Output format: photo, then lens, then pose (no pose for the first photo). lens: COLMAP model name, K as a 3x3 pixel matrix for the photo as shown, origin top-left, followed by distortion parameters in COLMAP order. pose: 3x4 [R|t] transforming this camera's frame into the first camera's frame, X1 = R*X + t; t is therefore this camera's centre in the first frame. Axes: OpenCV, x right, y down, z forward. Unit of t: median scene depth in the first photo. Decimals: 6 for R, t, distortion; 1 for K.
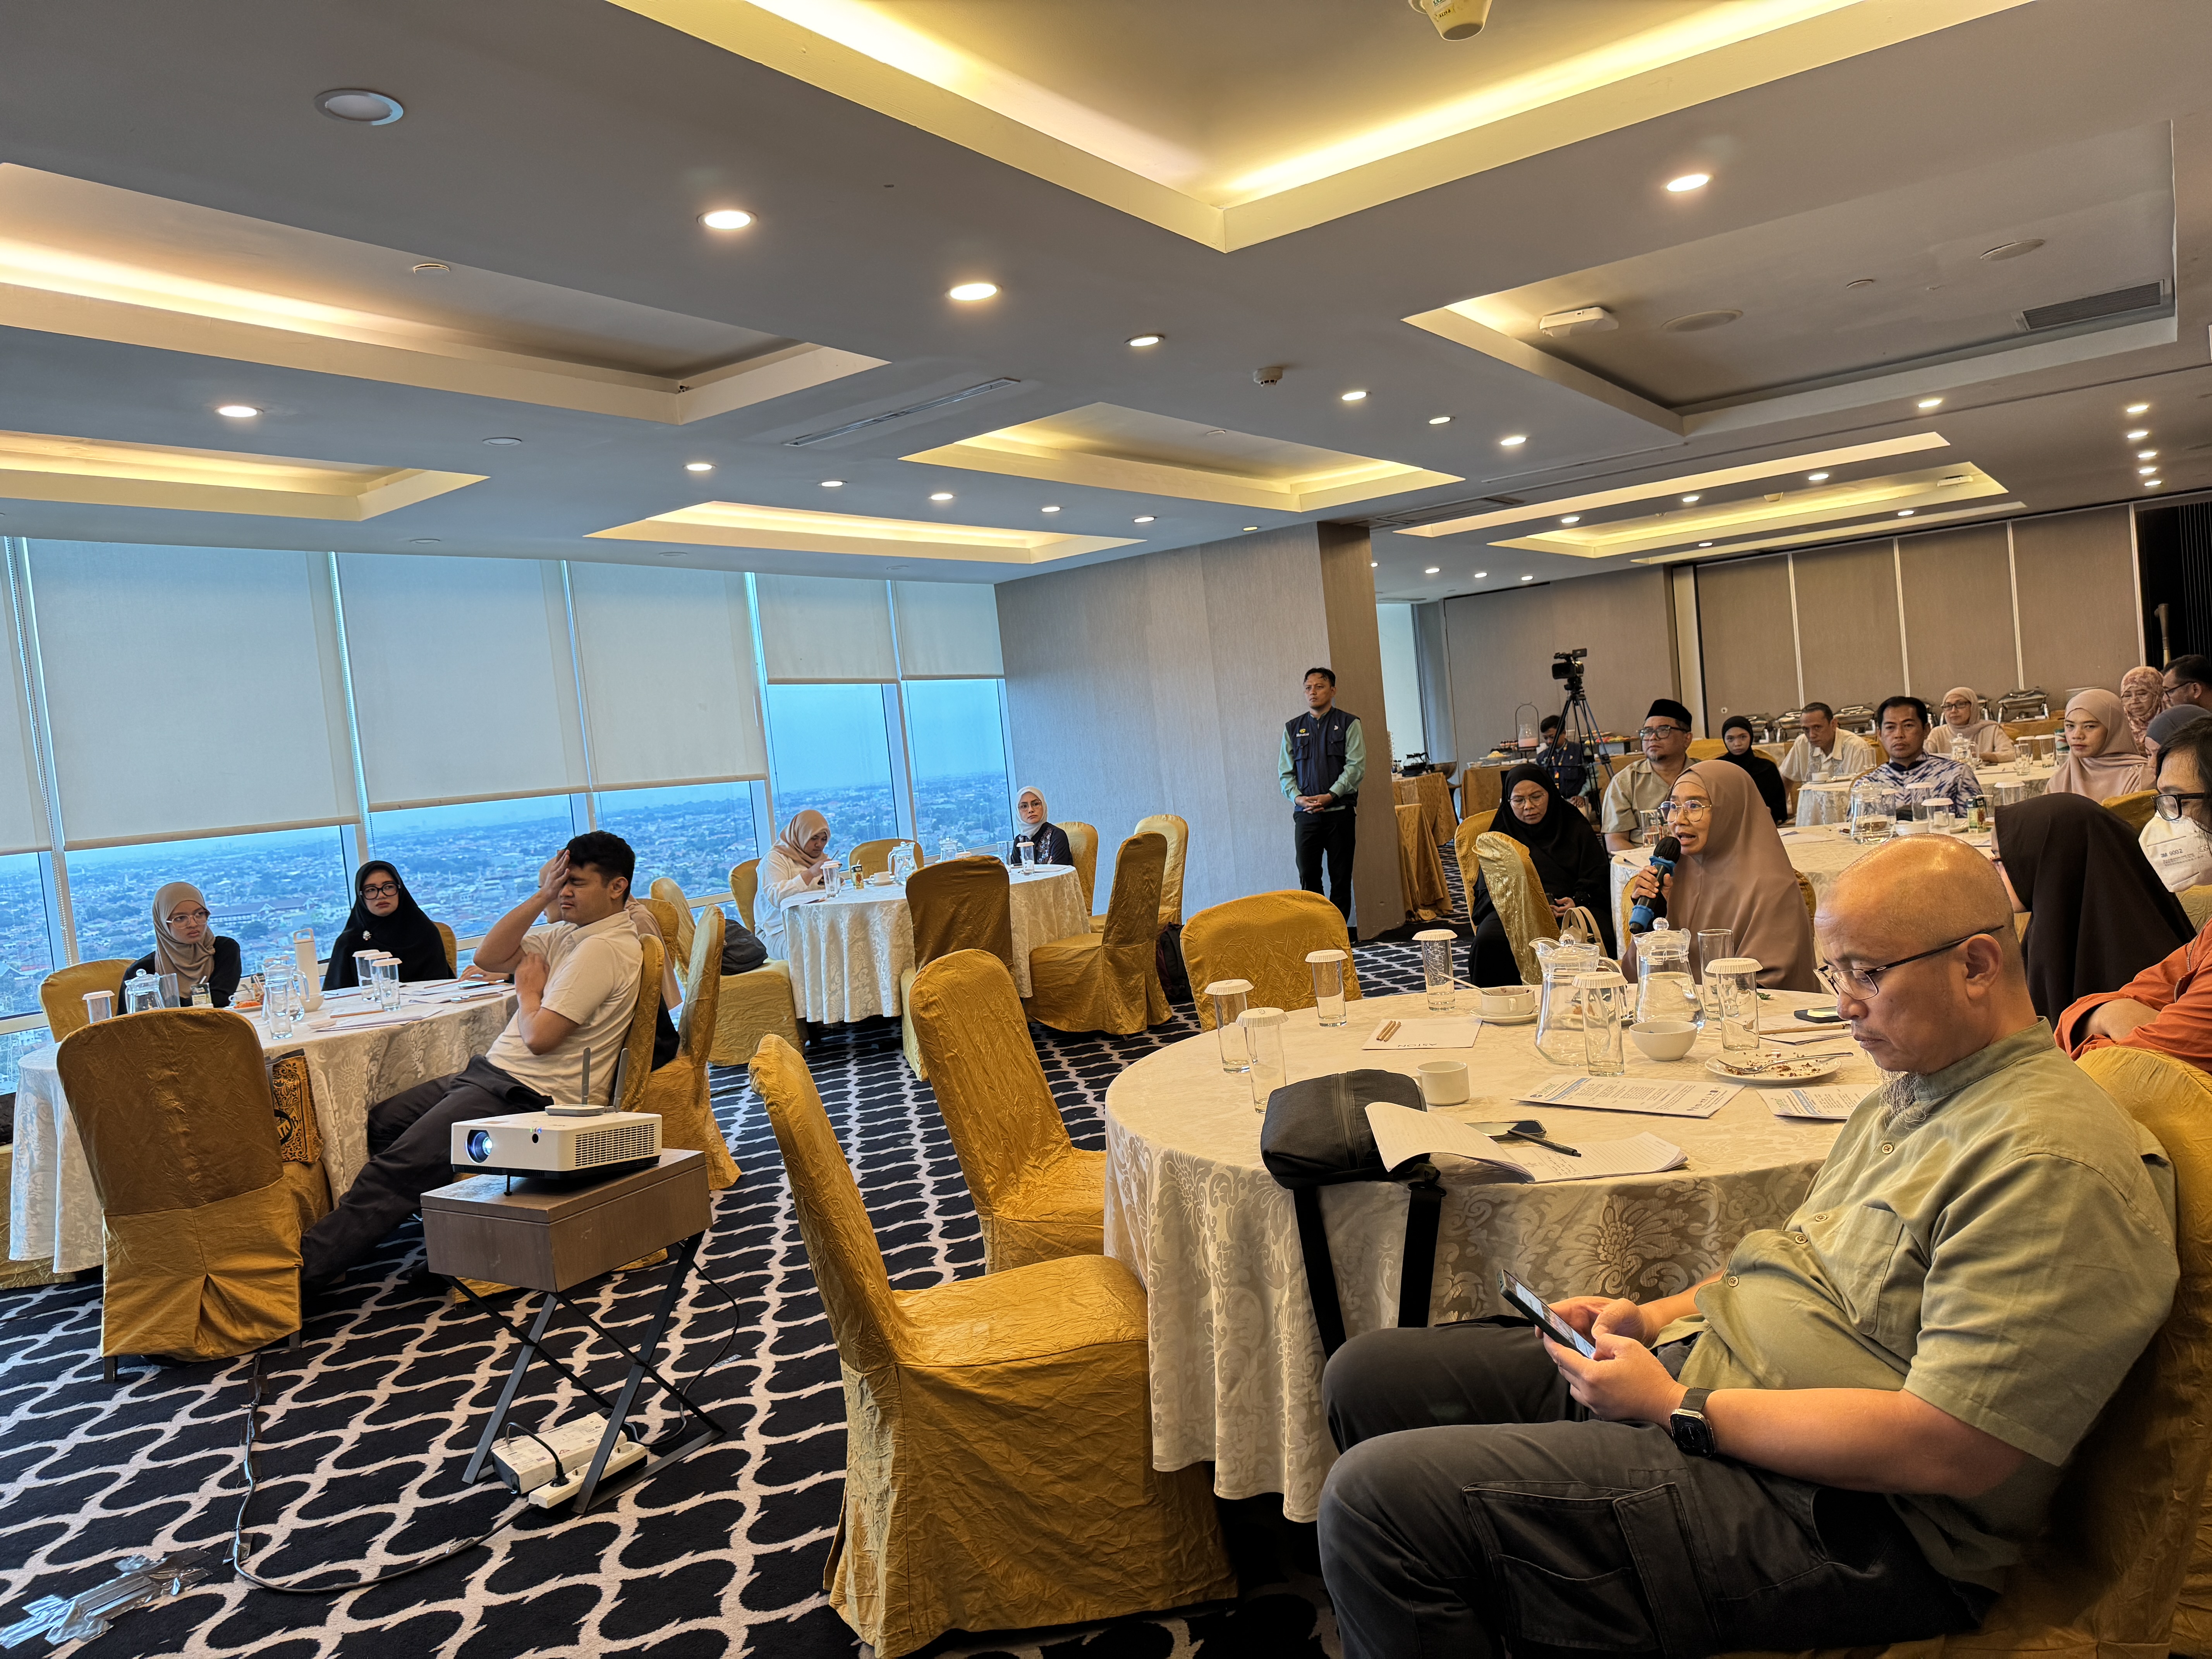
lens RADIAL K [[1565.6, 0, 1106.0], [0, 1565.6, 829.5], [0, 0, 1]] dist [0.053698, -0.092682]
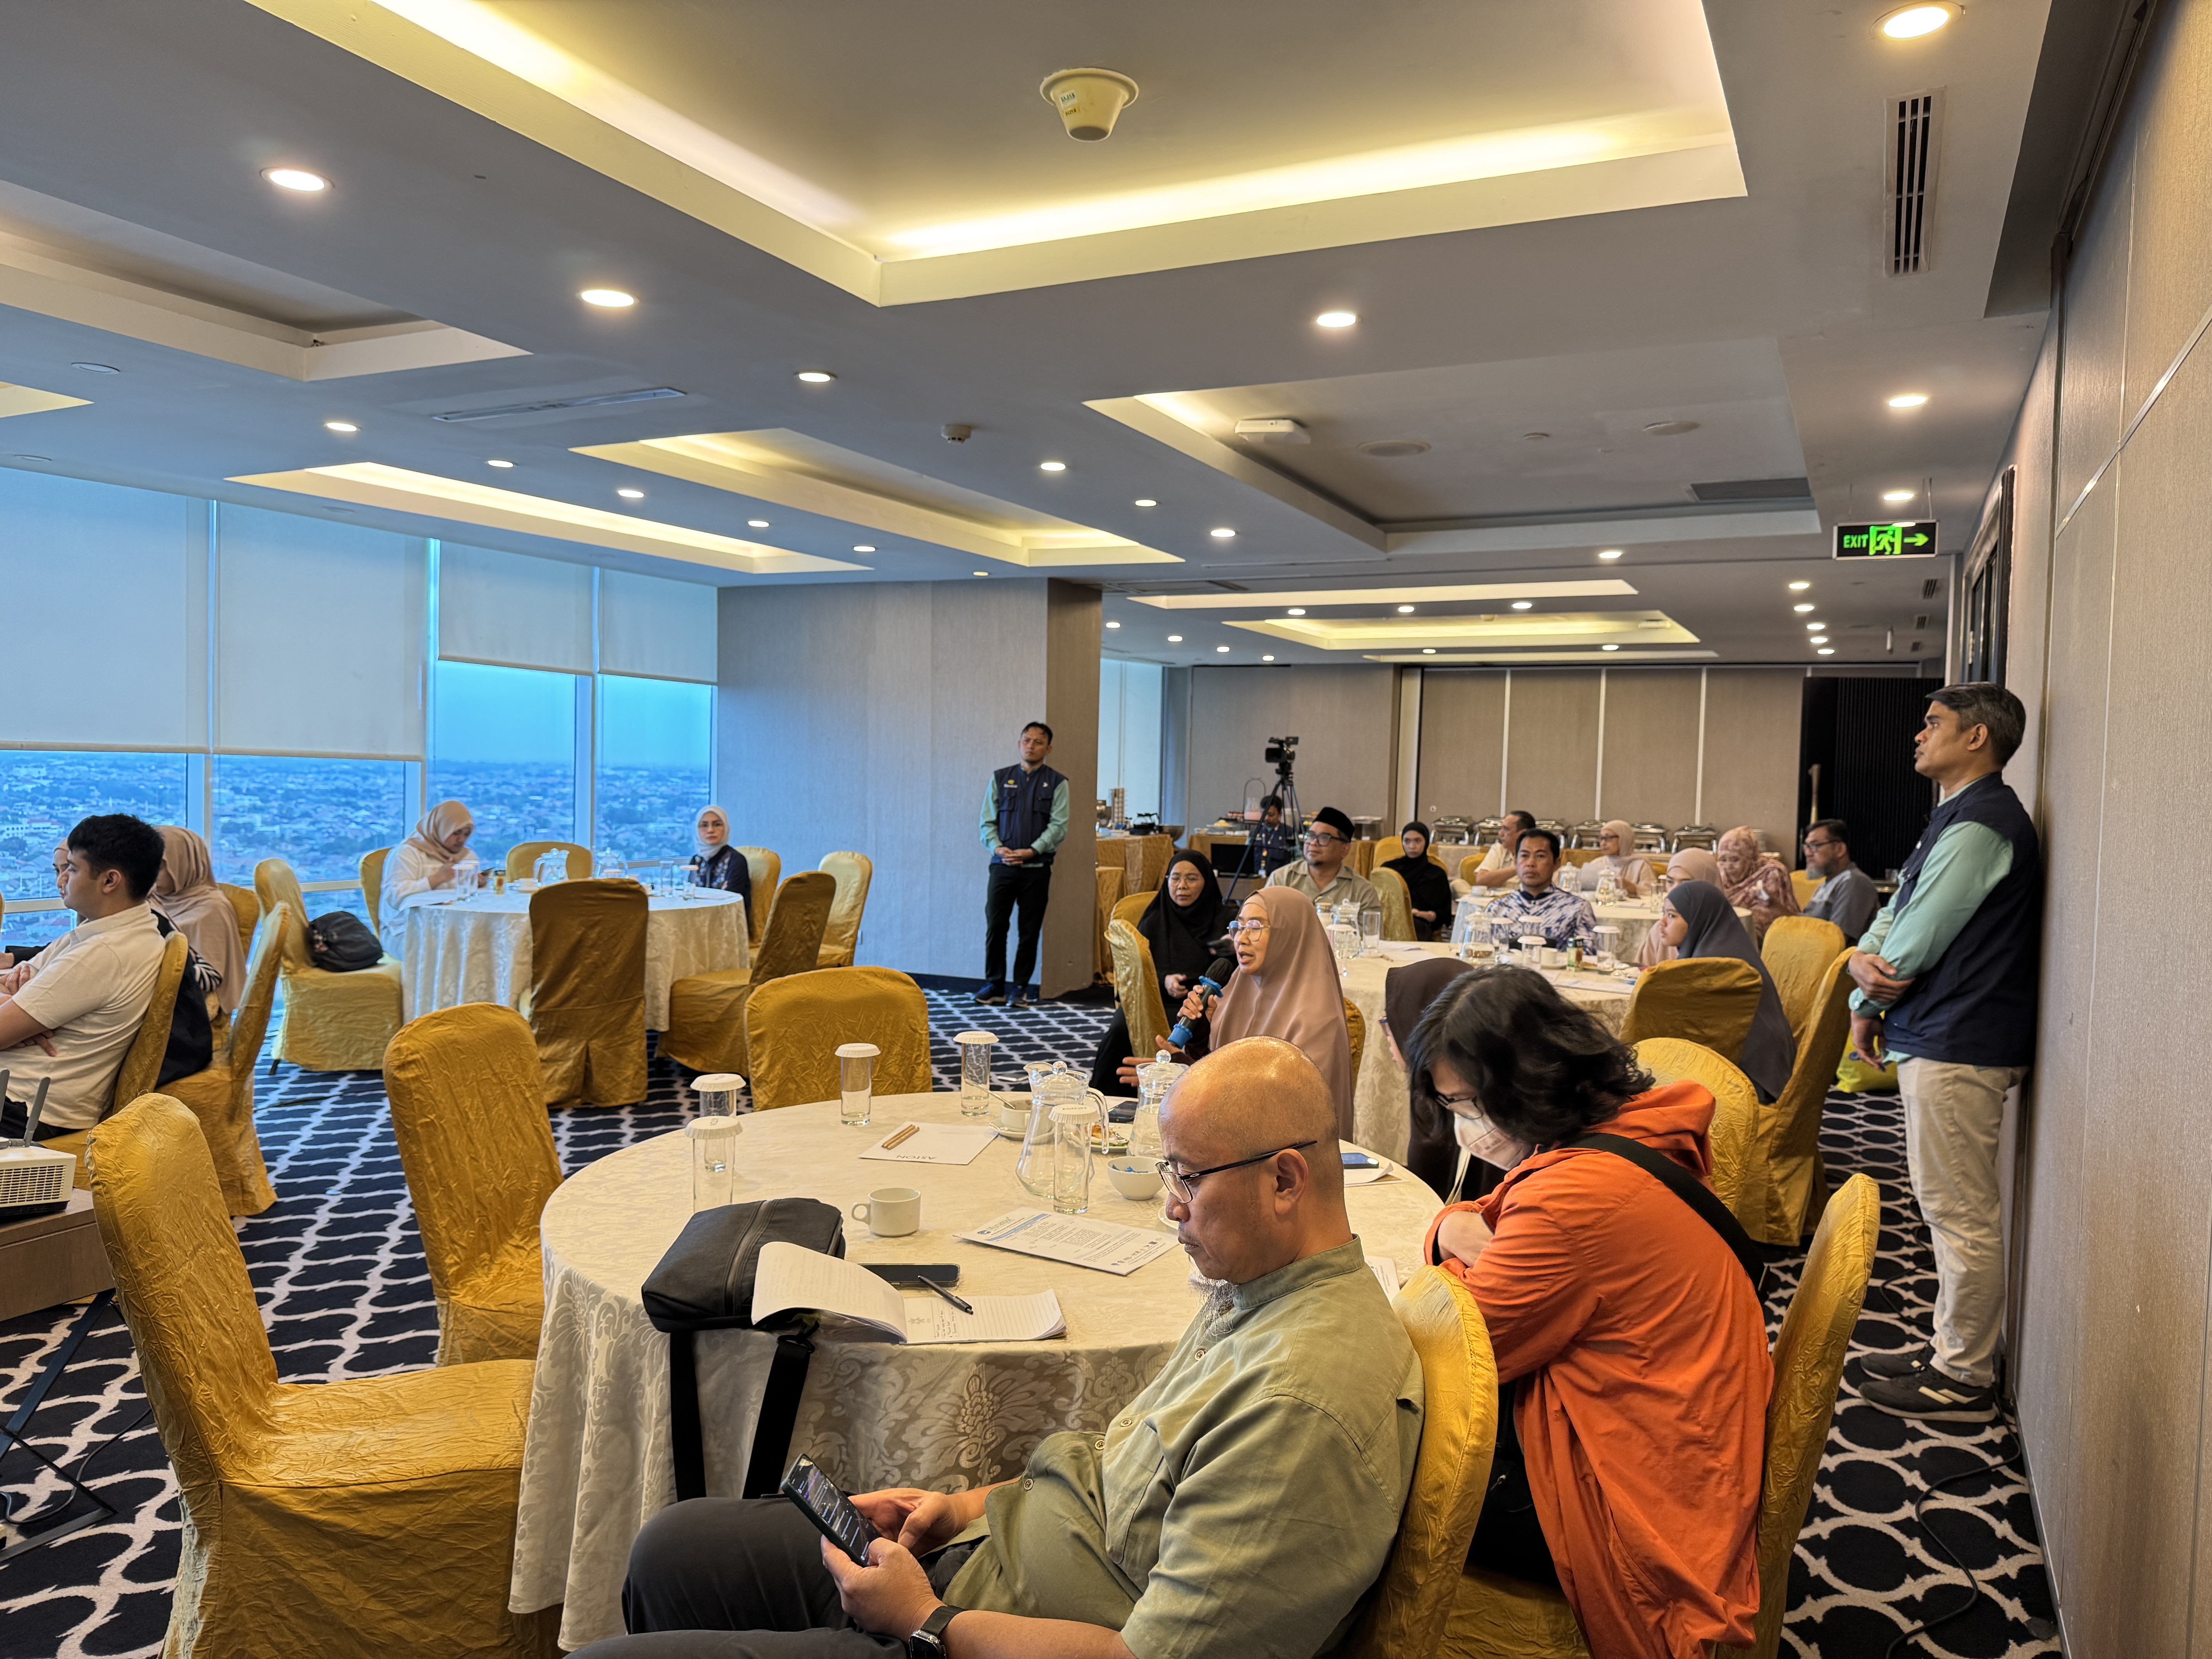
lens RADIAL K [[1553.8, 0, 1144.3], [0, 1553.8, 841.4], [0, 0, 1]] dist [0.064401, -0.092004]
pose [[0.979300, 0.118875, 0.163827, 0.145484], [-0.117517, 0.992908, -0.017988, -0.051179], [-0.164804, -0.001637, 0.986325, 0.026854]]
